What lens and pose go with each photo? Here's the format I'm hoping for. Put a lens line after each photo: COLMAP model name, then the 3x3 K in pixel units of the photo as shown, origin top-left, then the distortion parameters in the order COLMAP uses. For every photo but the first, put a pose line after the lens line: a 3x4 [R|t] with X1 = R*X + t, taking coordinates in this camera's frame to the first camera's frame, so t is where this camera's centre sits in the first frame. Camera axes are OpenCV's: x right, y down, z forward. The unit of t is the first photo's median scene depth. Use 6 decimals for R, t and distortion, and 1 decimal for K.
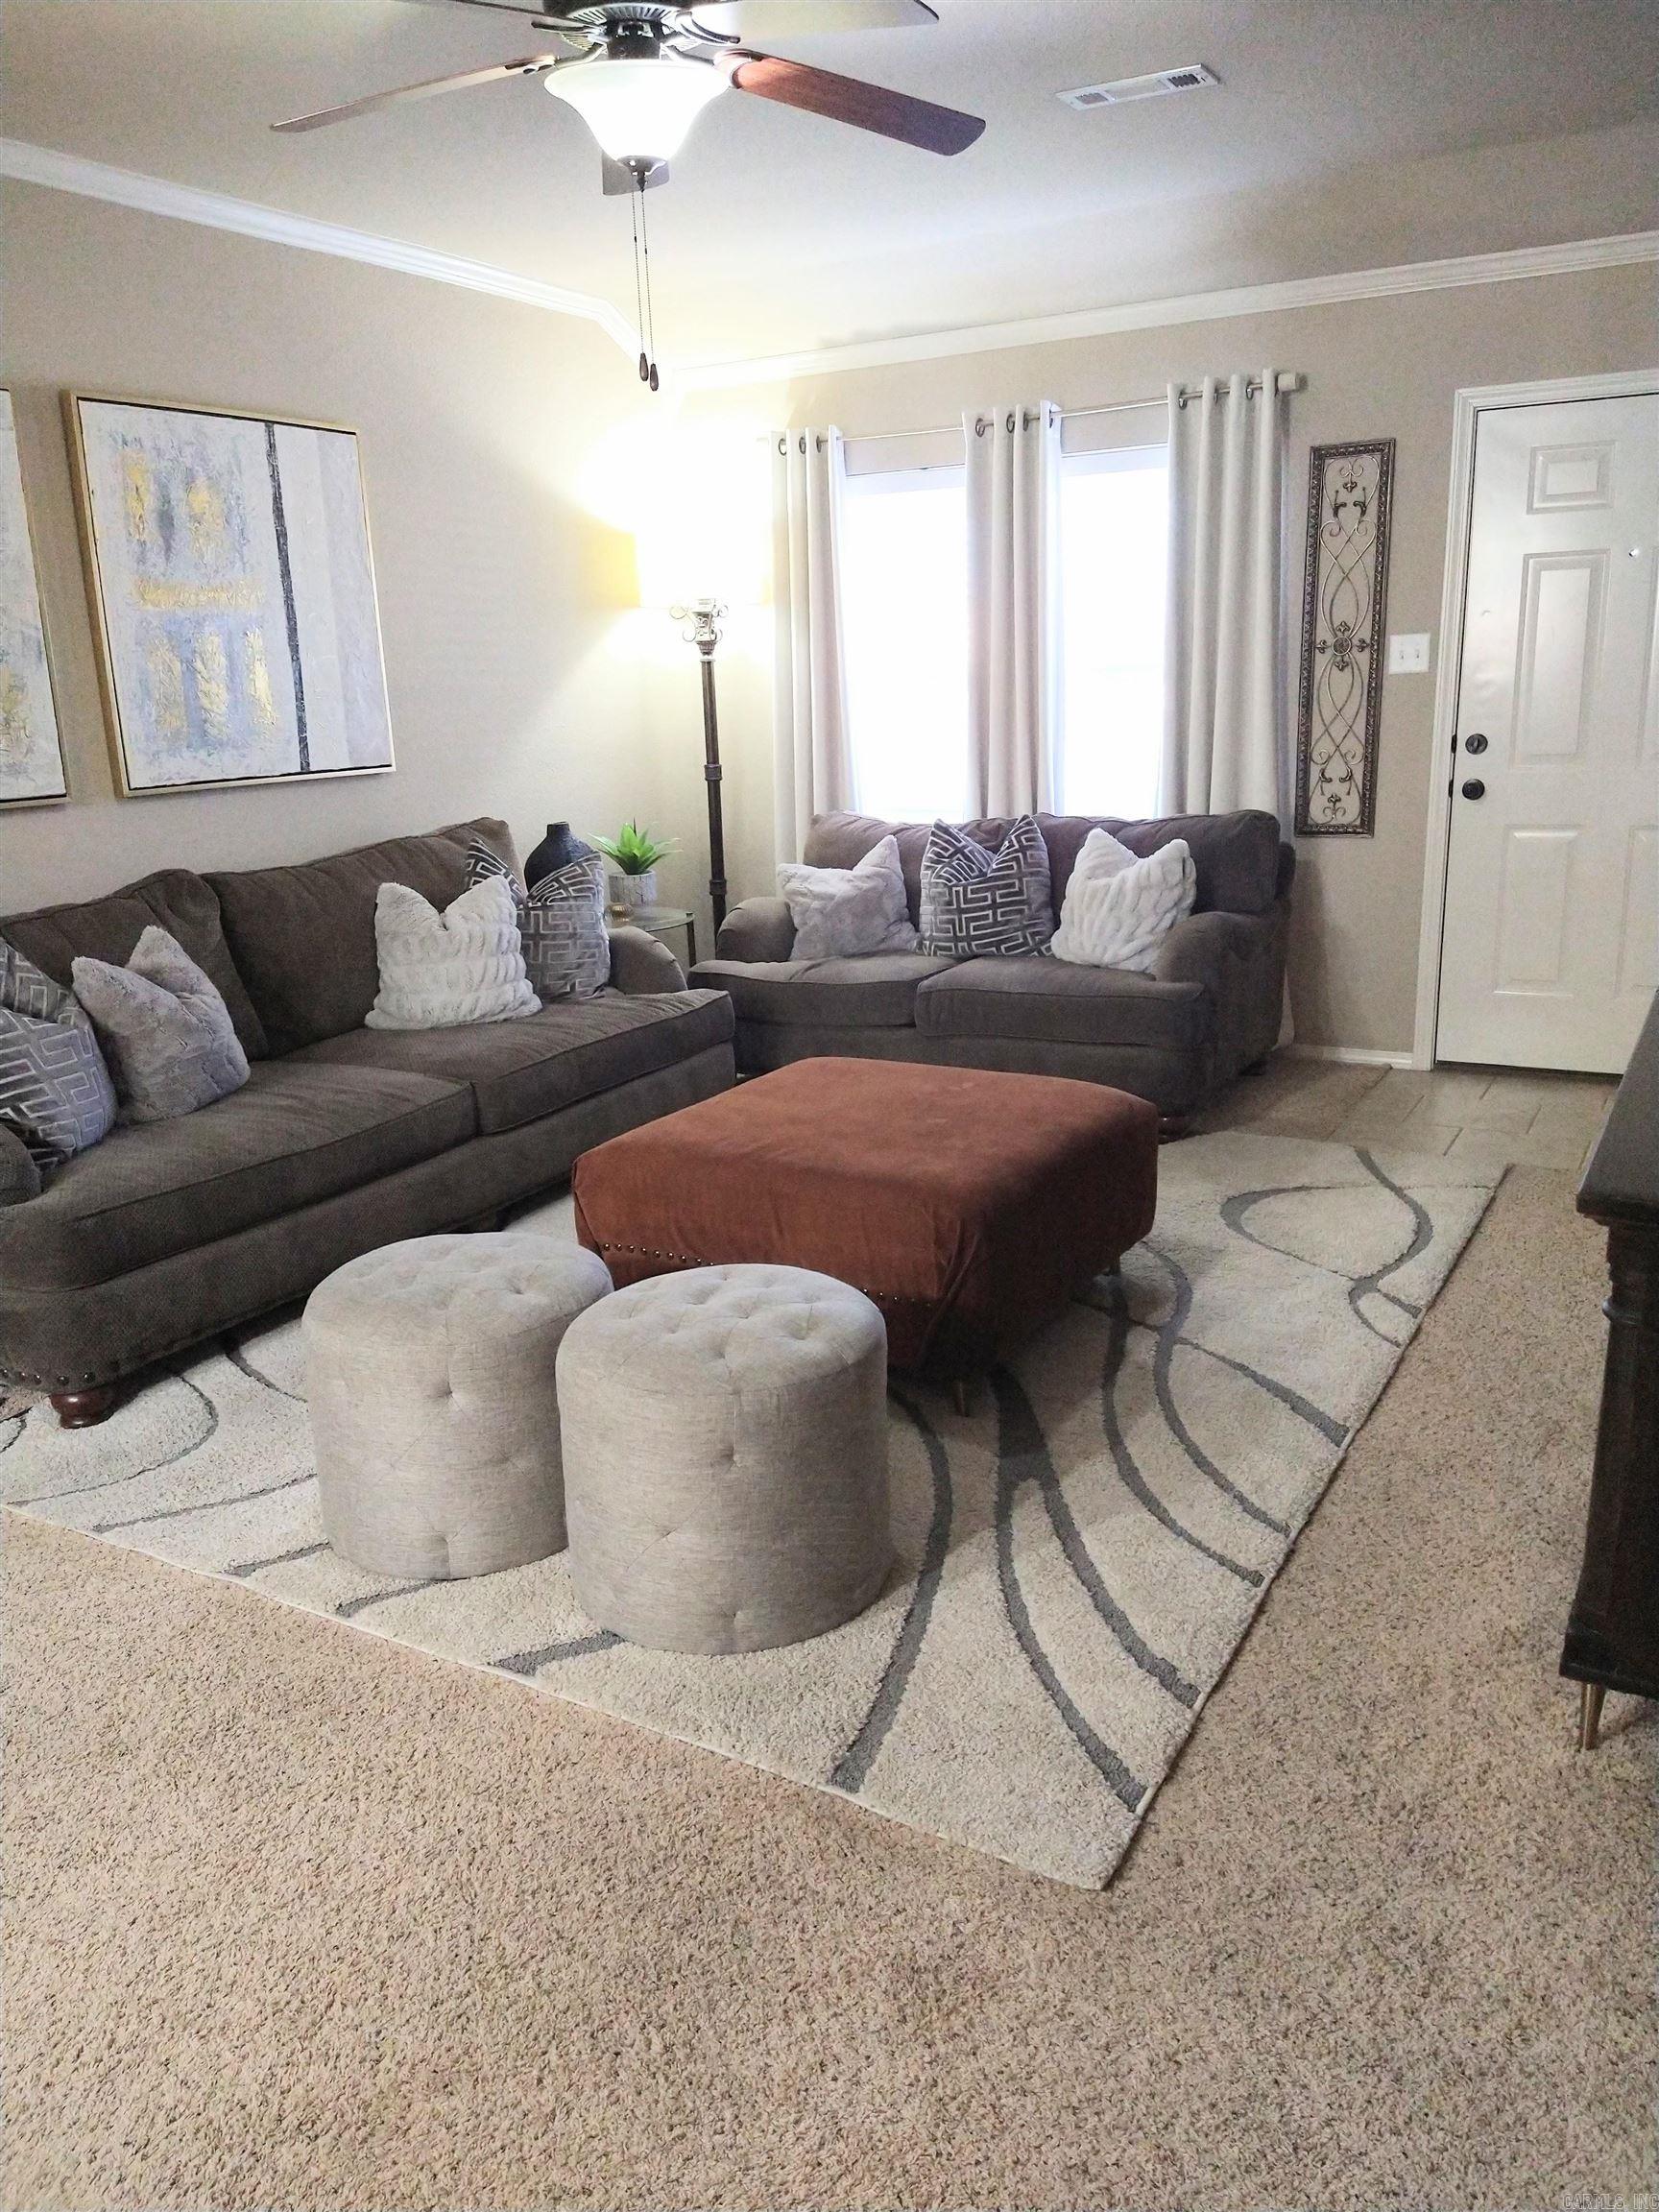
lens RADIAL K [[1635.5, 0, 827.8], [0, 1635.5, 1115.3], [0, 0, 1]] dist [0.015261, -0.018876]
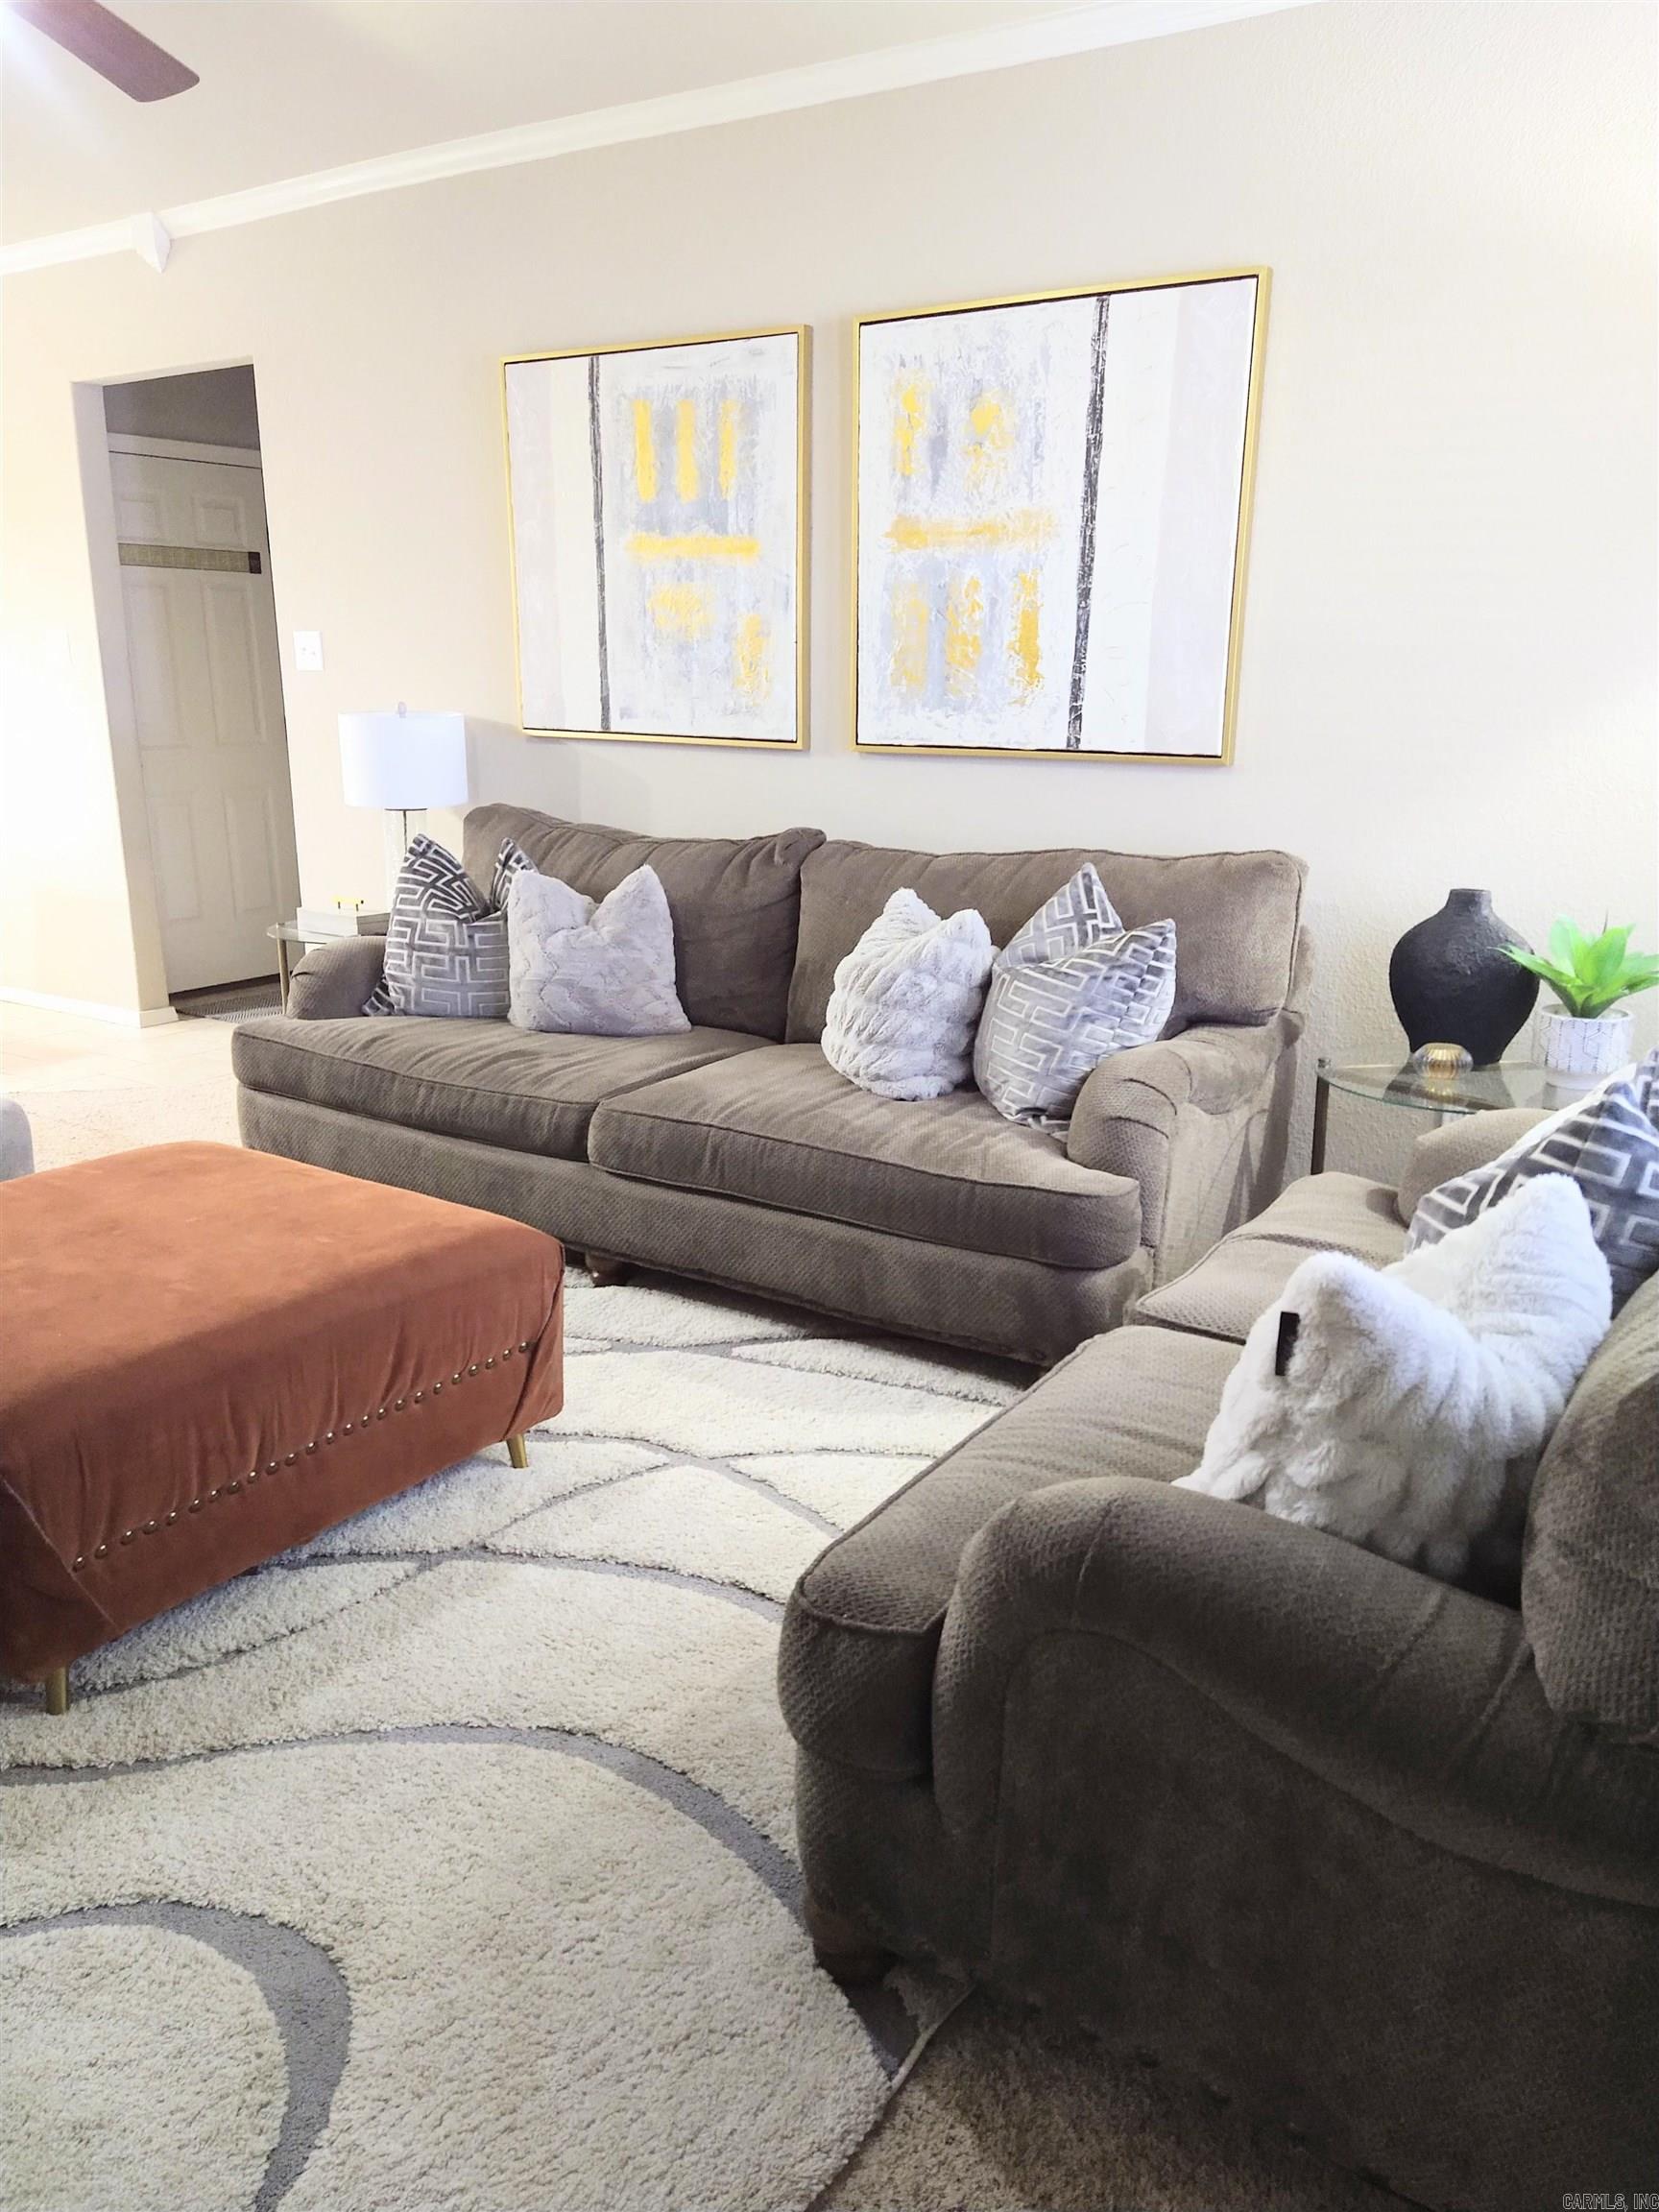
lens RADIAL K [[1635.5, 0, 831.2], [0, 1635.5, 1124.6], [0, 0, 1]] dist [0.015261, -0.018876]
pose [[-0.053818, 0.310101, -0.949179, 0.558955], [-0.263737, 0.912388, 0.313035, -0.295441], [0.963092, 0.267180, 0.032682, 1.028959]]
